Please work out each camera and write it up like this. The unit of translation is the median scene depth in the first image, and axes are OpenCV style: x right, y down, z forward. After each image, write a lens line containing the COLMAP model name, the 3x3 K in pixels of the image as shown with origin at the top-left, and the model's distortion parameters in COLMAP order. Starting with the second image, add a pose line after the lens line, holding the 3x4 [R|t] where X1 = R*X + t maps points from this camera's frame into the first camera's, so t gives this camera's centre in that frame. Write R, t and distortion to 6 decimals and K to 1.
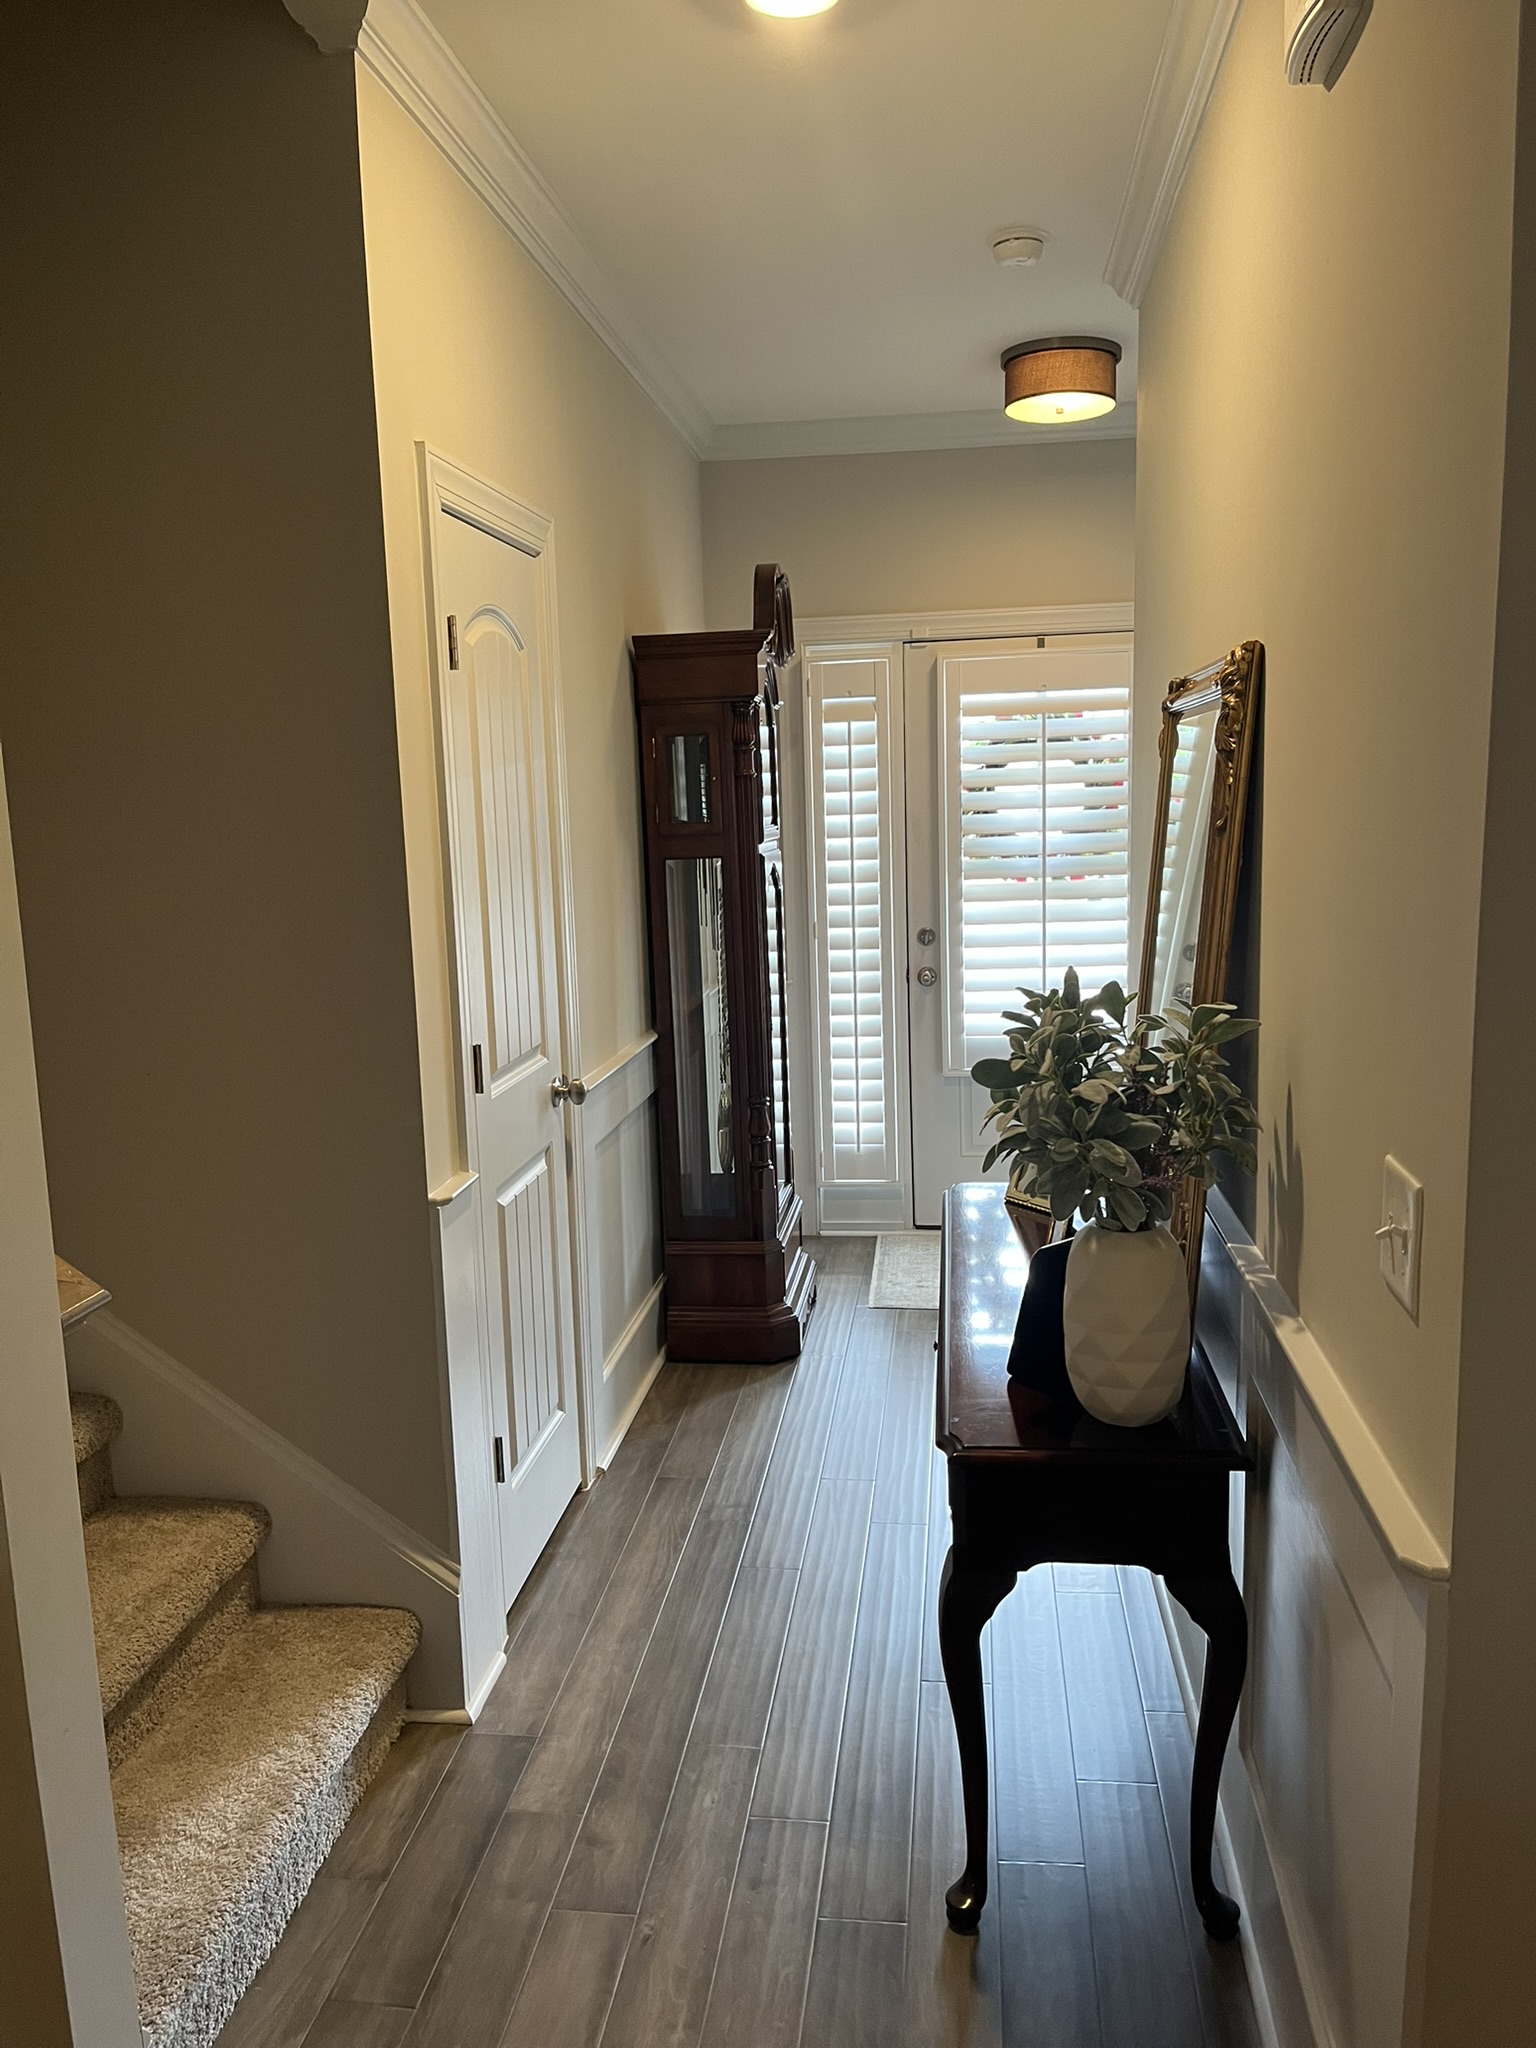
lens RADIAL K [[1545.4, 0, 760.5], [0, 1545.4, 1016.2], [0, 0, 1]] dist [0.055580, -0.001004]
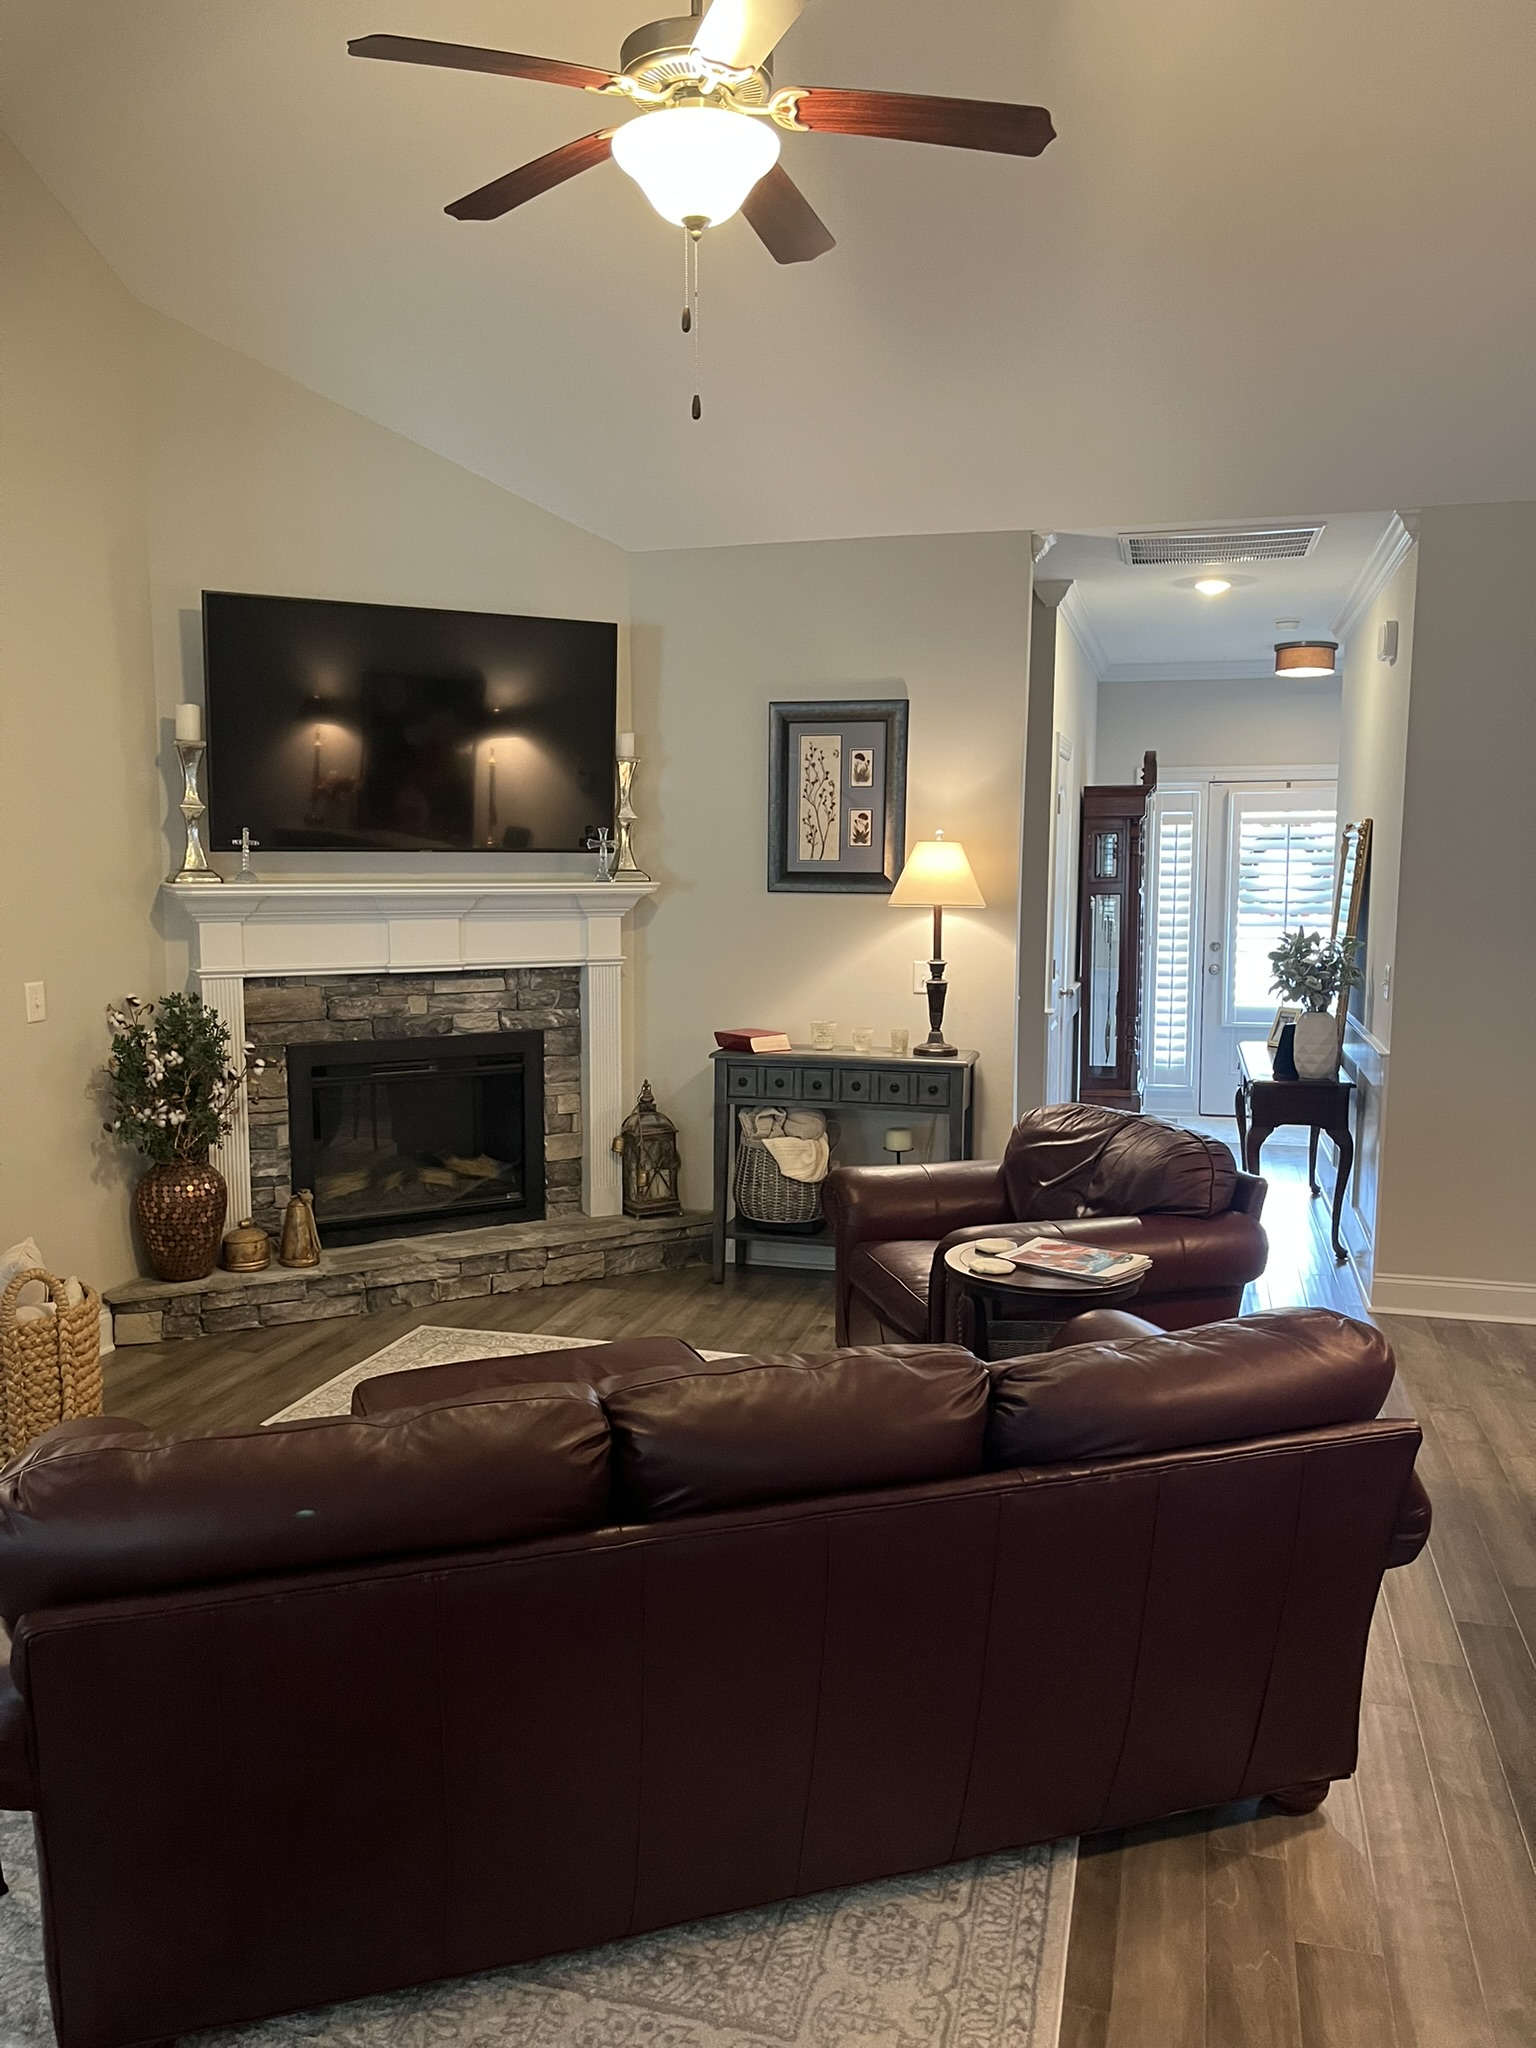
lens RADIAL K [[1545.0, 0, 763.1], [0, 1545.0, 1038.0], [0, 0, 1]] dist [0.045802, -0.073054]
pose [[0.990294, 0.044197, -0.131775, -0.182126], [-0.047856, 0.998548, -0.024735, 0.133116], [0.130490, 0.030801, 0.990971, -0.900035]]
